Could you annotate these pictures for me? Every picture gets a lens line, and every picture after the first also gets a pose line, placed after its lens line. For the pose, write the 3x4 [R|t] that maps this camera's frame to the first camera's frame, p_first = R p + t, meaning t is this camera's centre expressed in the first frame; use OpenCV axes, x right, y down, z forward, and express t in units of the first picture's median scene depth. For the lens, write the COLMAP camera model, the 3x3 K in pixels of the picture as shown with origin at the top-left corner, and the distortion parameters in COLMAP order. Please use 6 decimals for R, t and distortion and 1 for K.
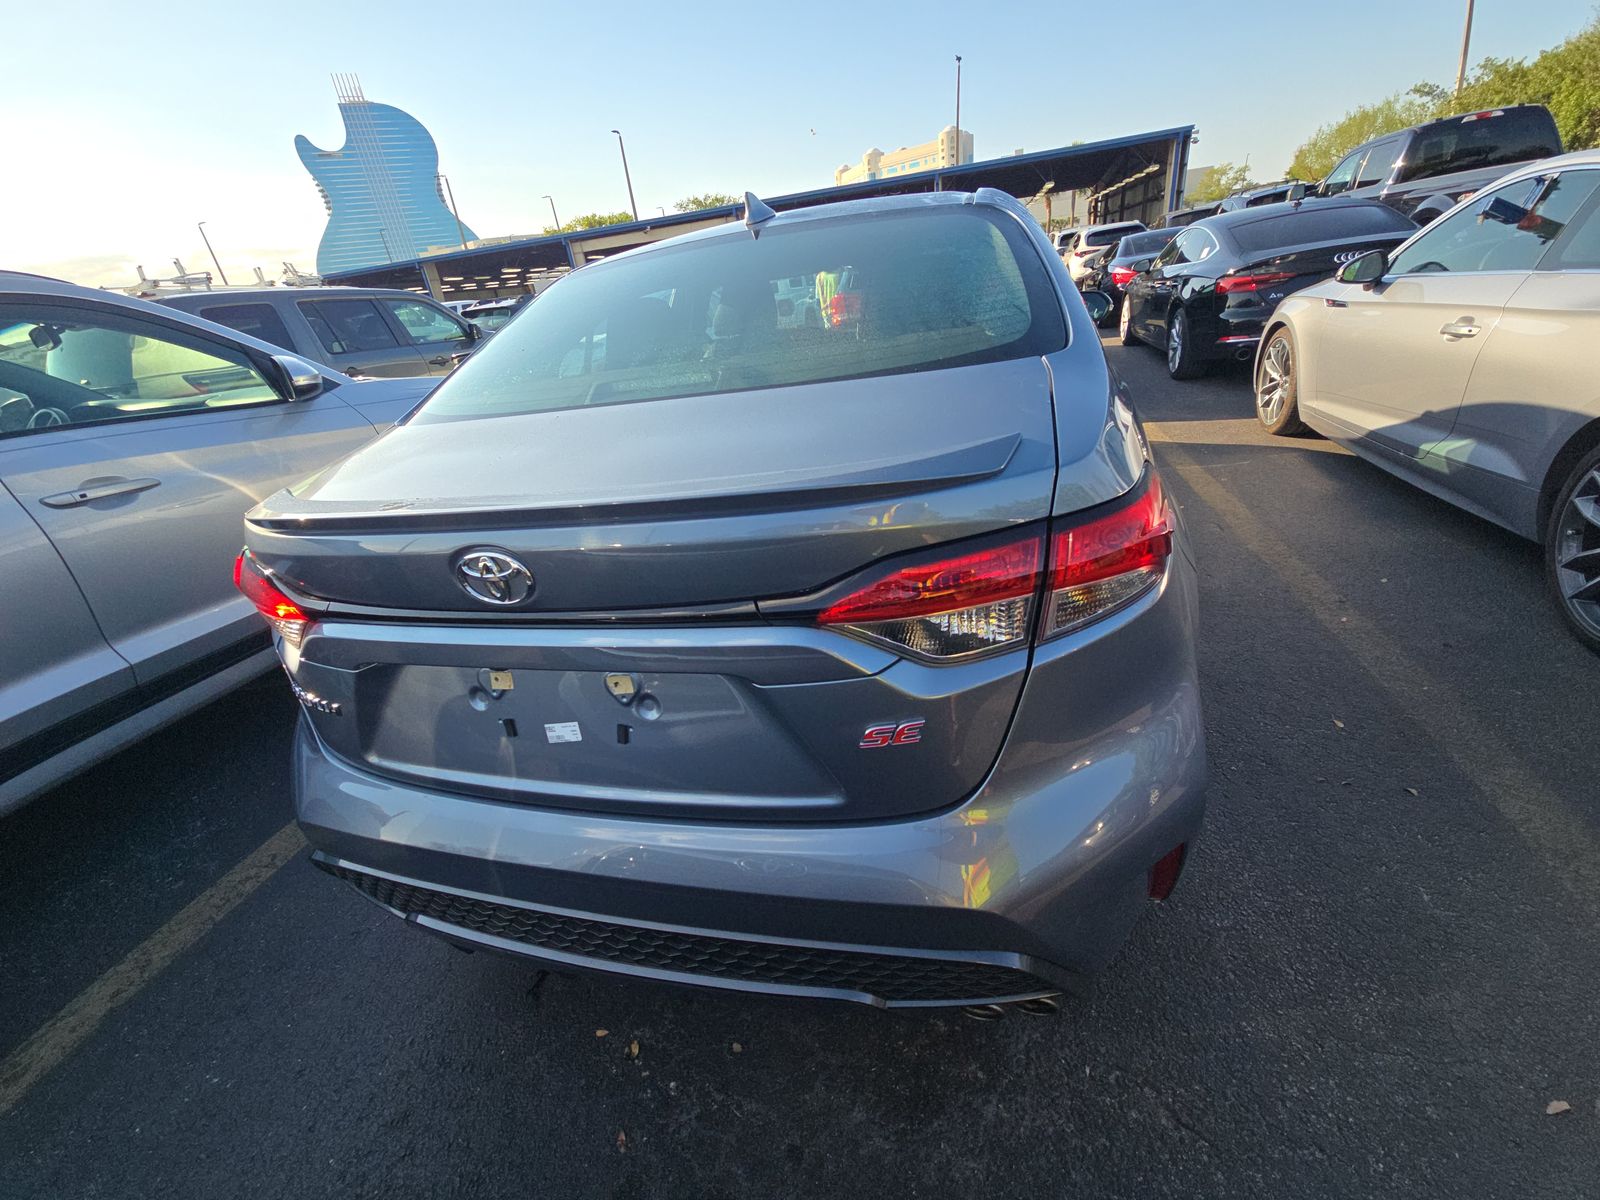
lens RADIAL K [[668.0, 0, 800.0], [0, 668.0, 600.0], [0, 0, 1]] dist [0.014748, -0.007679]
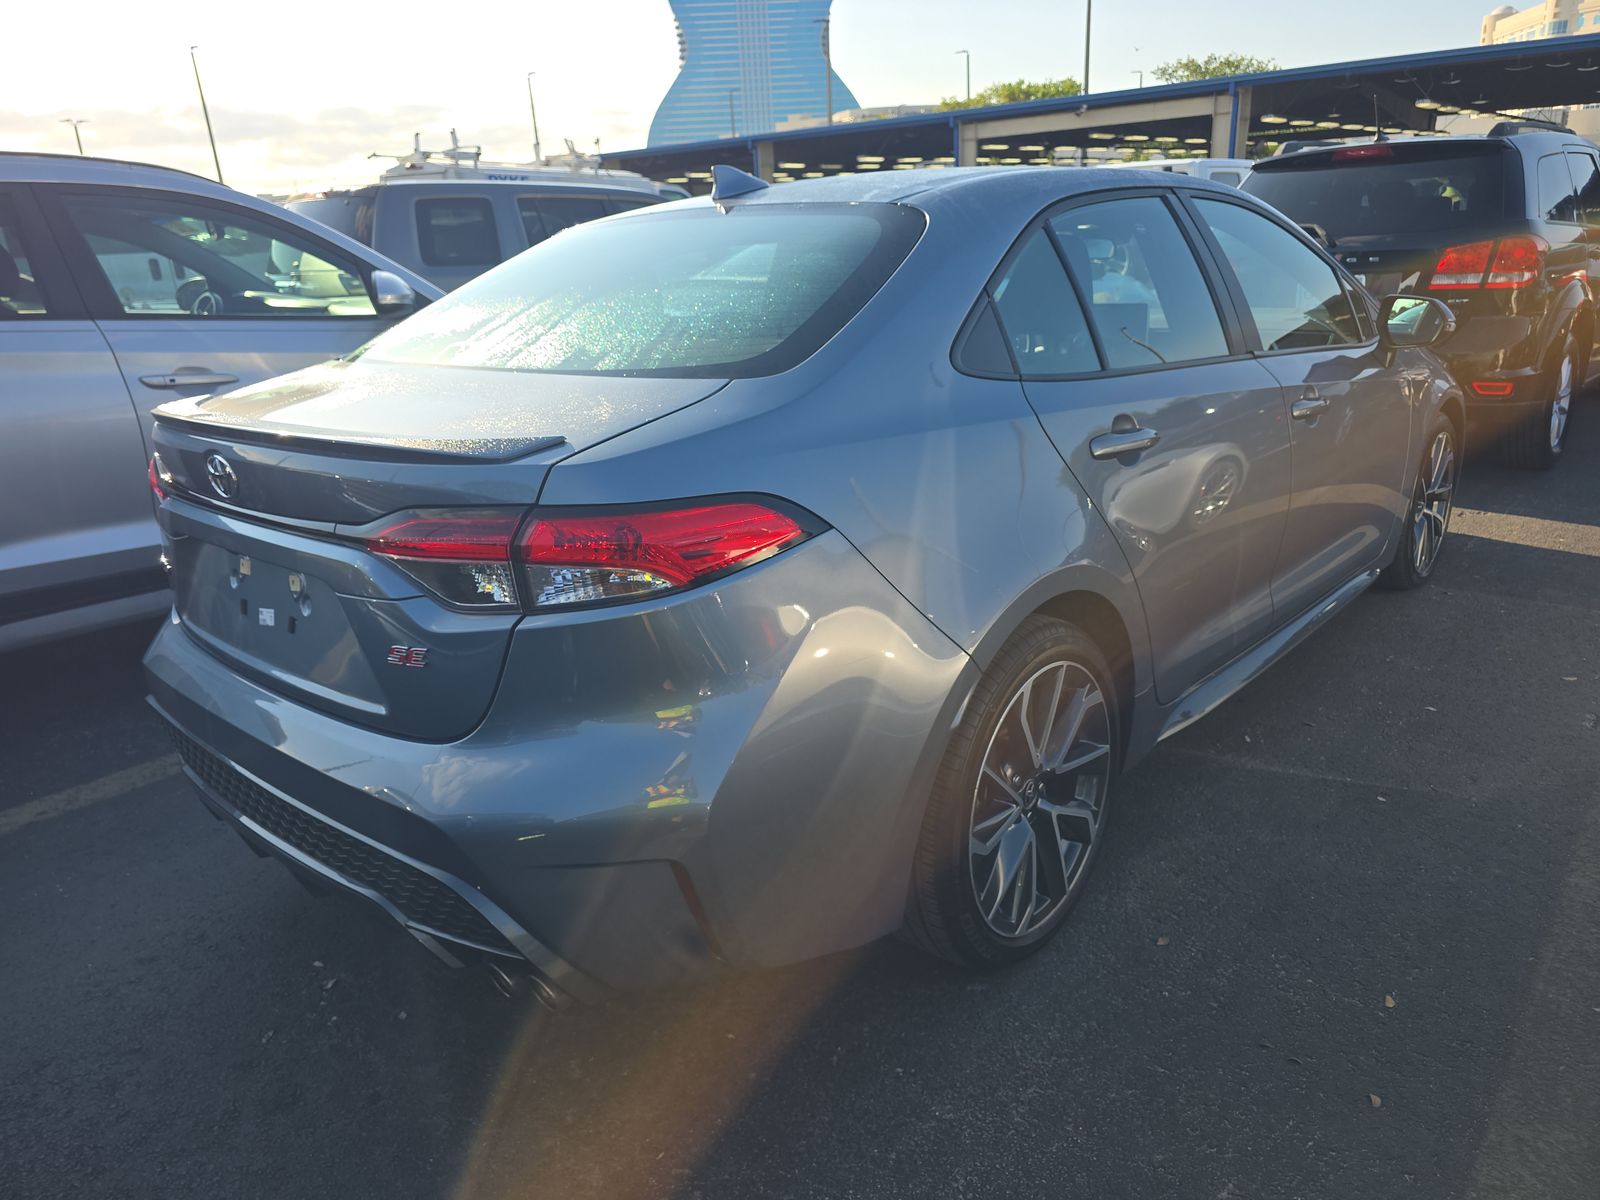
lens RADIAL K [[1150.5, 0, 800.0], [0, 1150.5, 600.0], [0, 0, 1]] dist [0.042814, -0.036756]
pose [[0.889060, 0.217878, -0.402618, 0.153324], [-0.254263, 0.966368, -0.038509, 0.000299], [0.380687, 0.136608, 0.914558, -0.064169]]
